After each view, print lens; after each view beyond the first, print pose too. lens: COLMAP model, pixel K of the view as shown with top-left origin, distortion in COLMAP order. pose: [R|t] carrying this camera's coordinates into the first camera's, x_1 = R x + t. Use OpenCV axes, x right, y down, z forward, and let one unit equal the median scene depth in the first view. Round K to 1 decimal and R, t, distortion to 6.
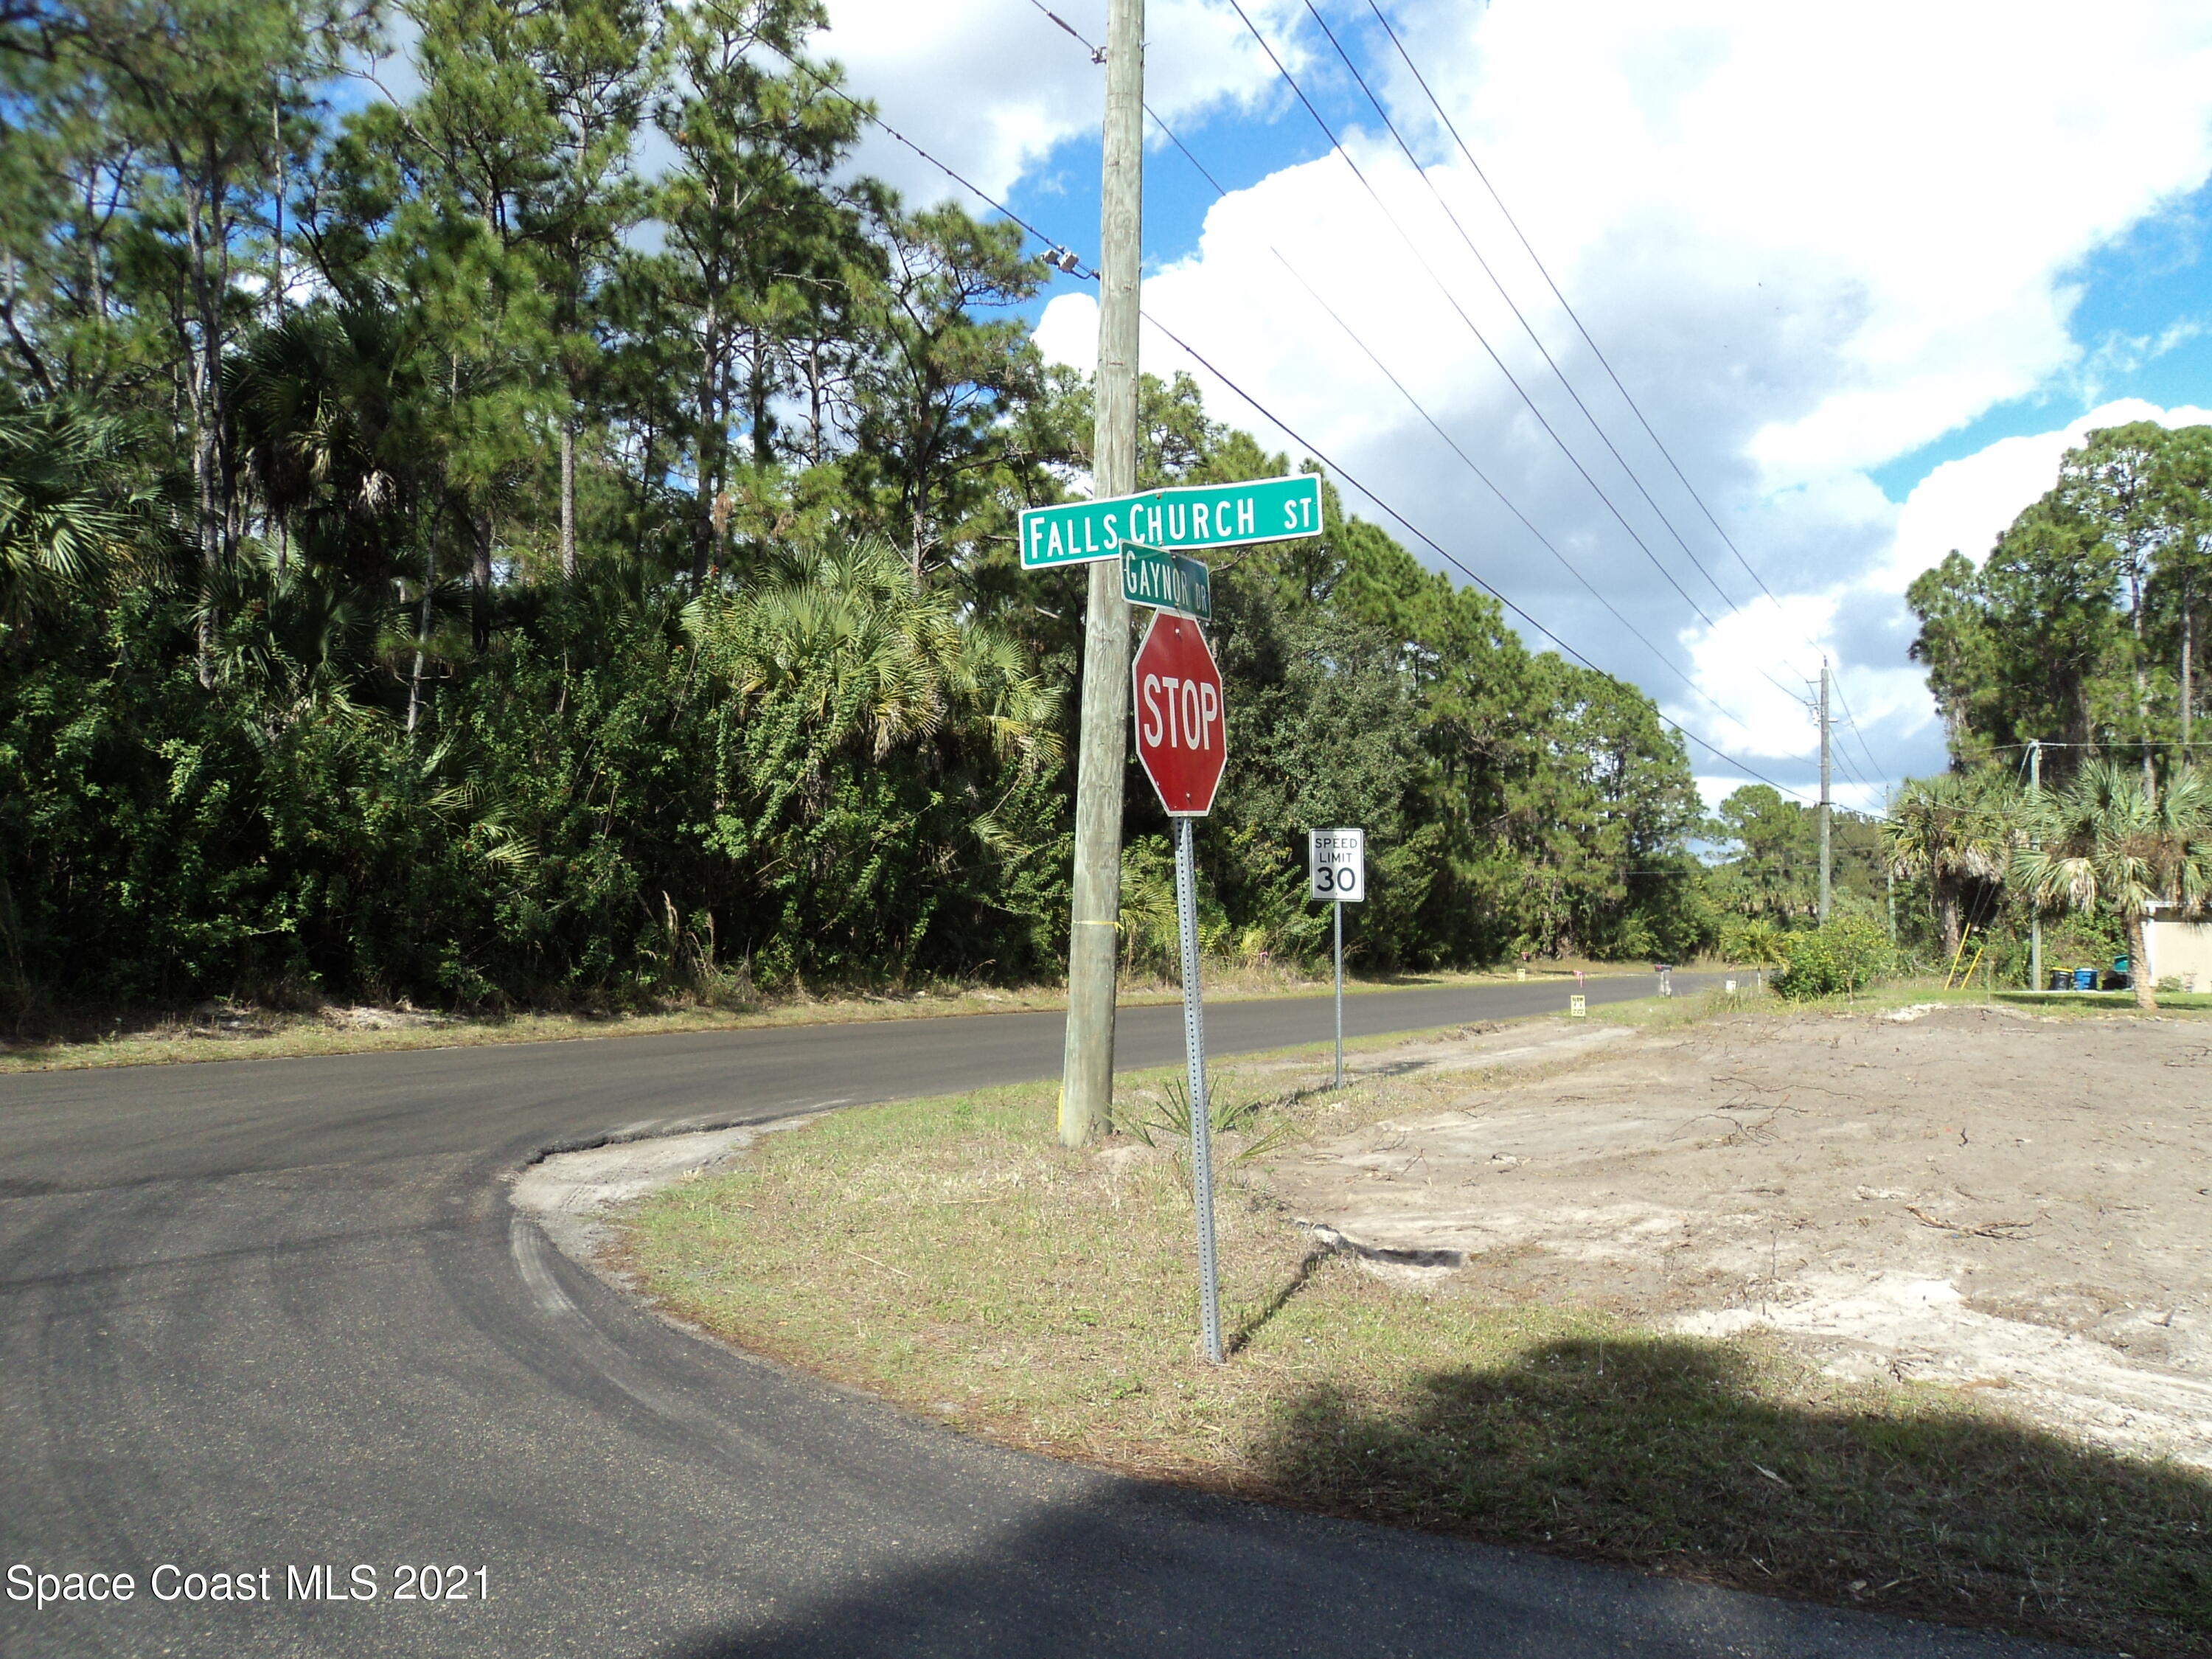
lens RADIAL K [[1755.2, 0, 1085.5], [0, 1755.2, 822.6], [0, 0, 1]] dist [-0.049203, 0.034938]
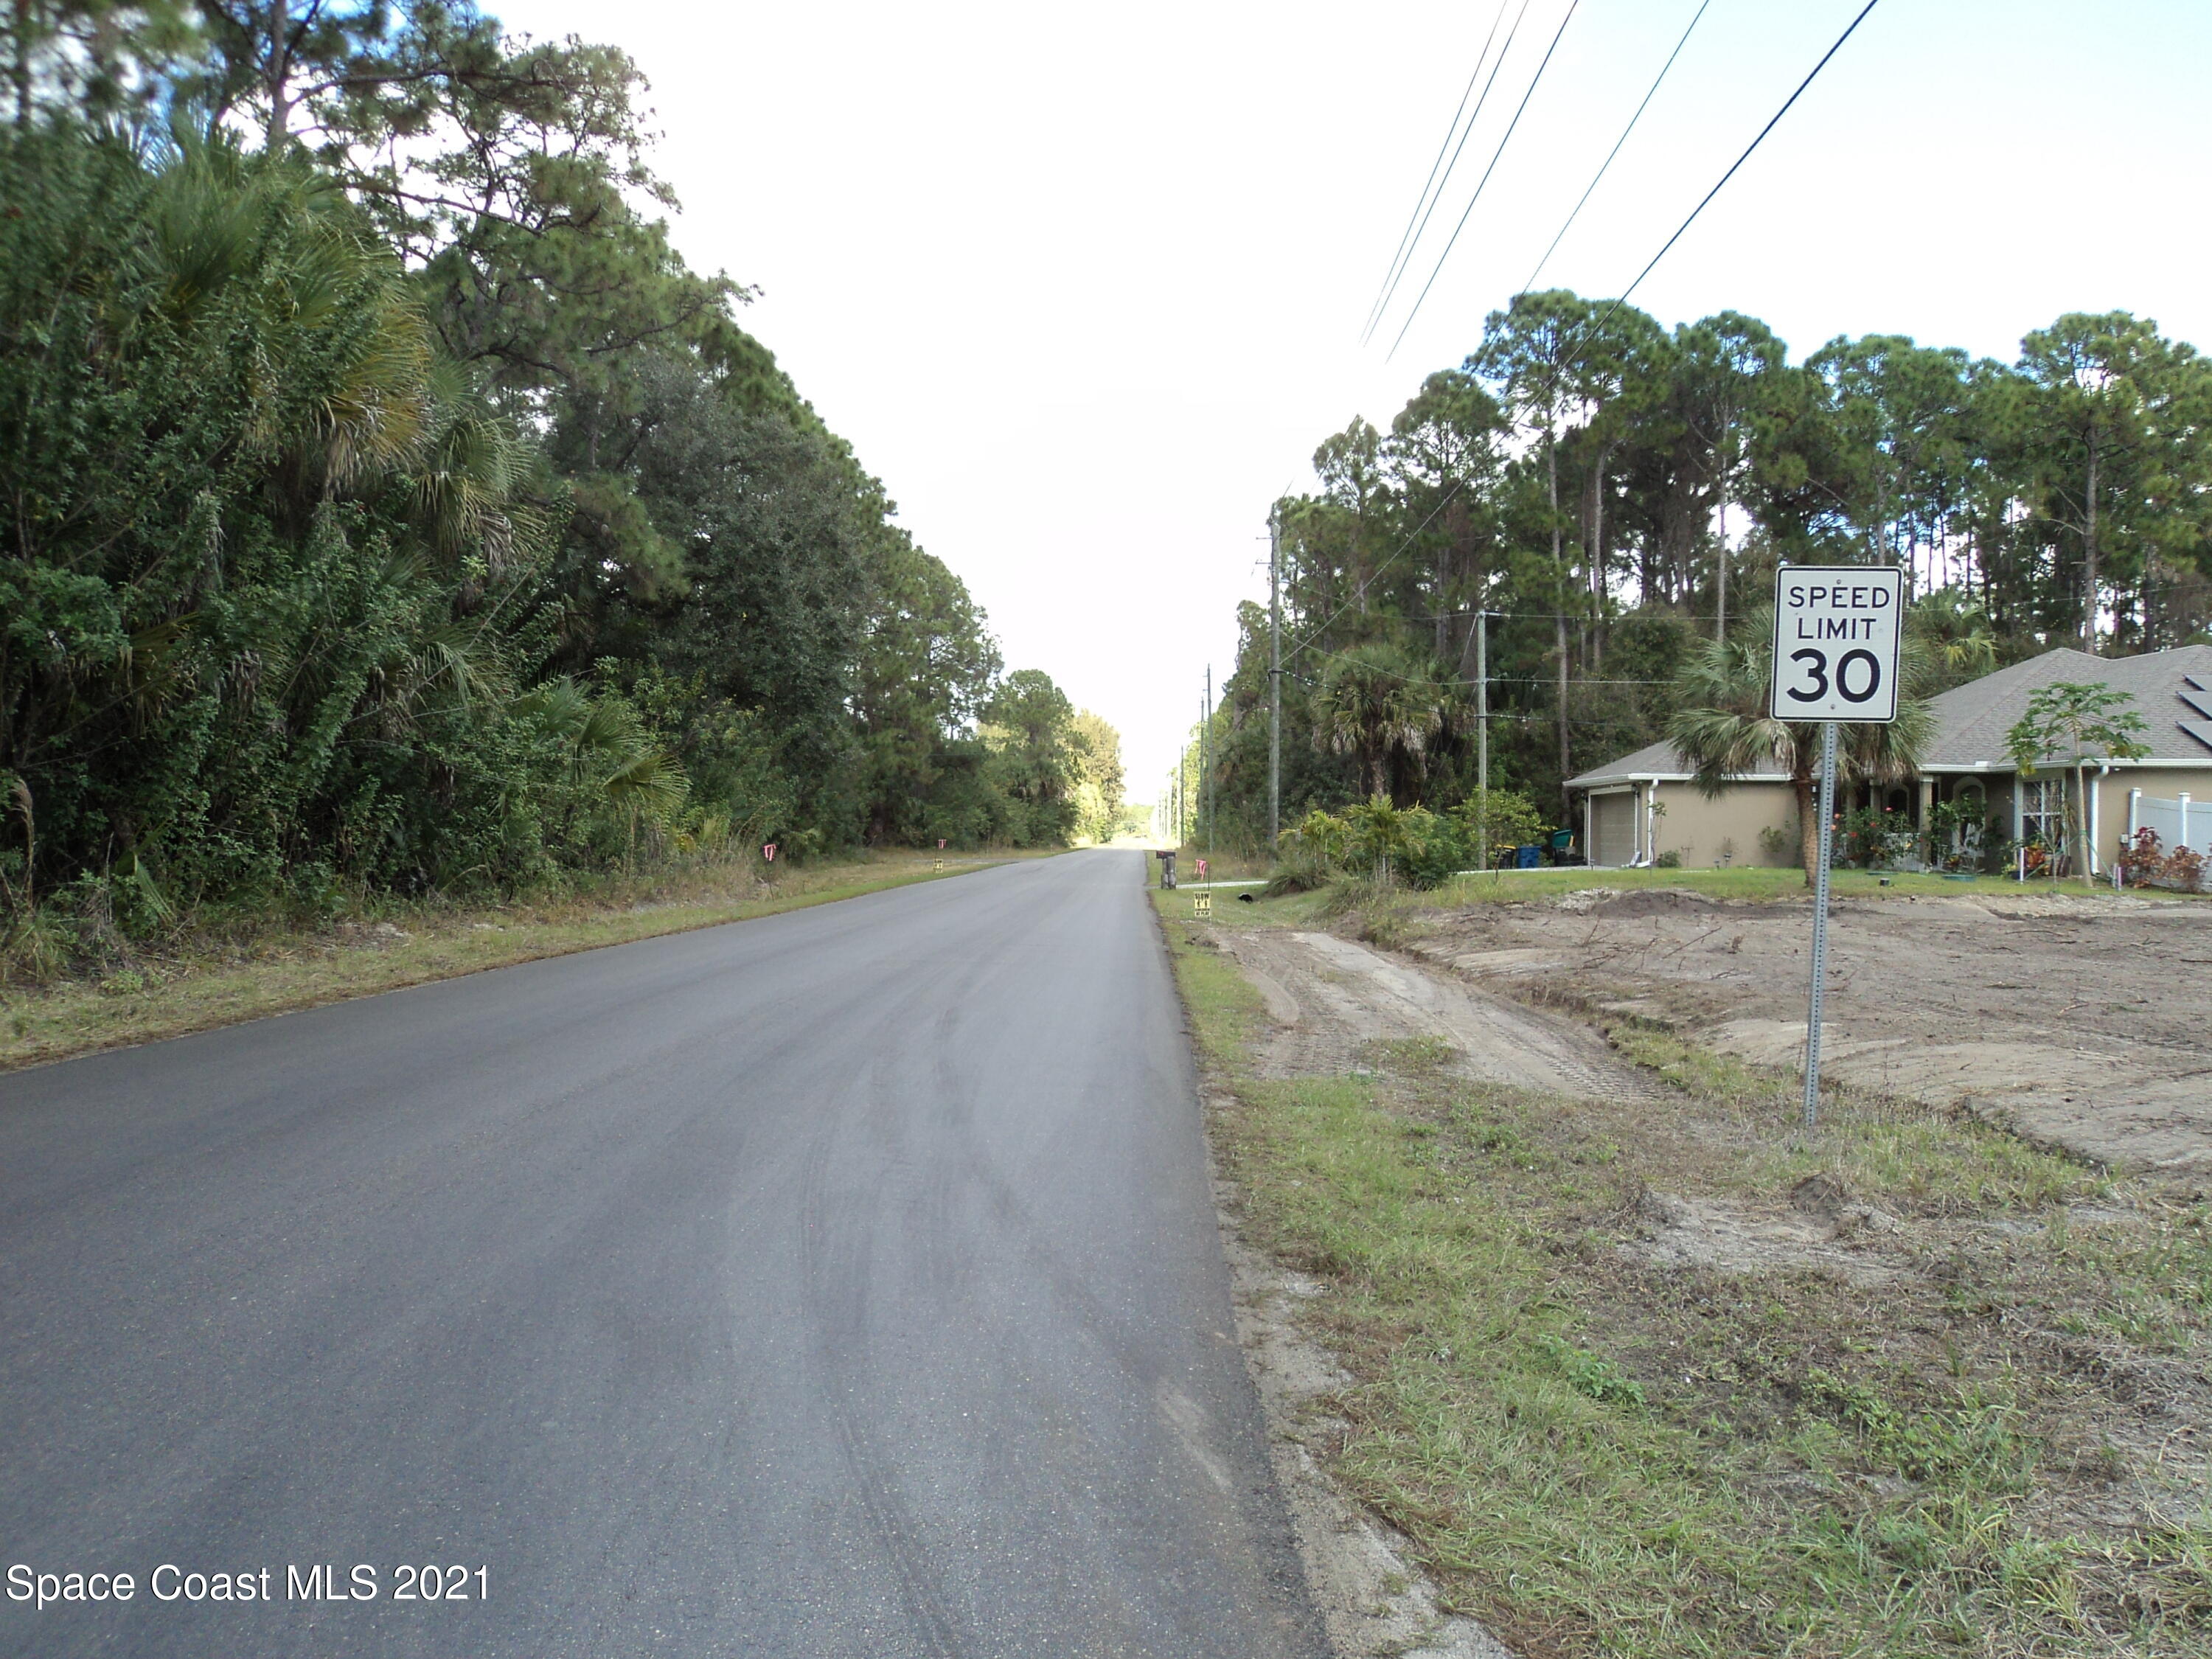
lens RADIAL K [[1755.2, 0, 1097.1], [0, 1755.2, 818.4], [0, 0, 1]] dist [-0.049203, 0.034938]
pose [[0.896592, -0.015487, 0.442586, -0.064456], [-0.011111, 0.998287, 0.057439, 0.012567], [-0.442718, -0.056417, 0.894884, 0.185763]]
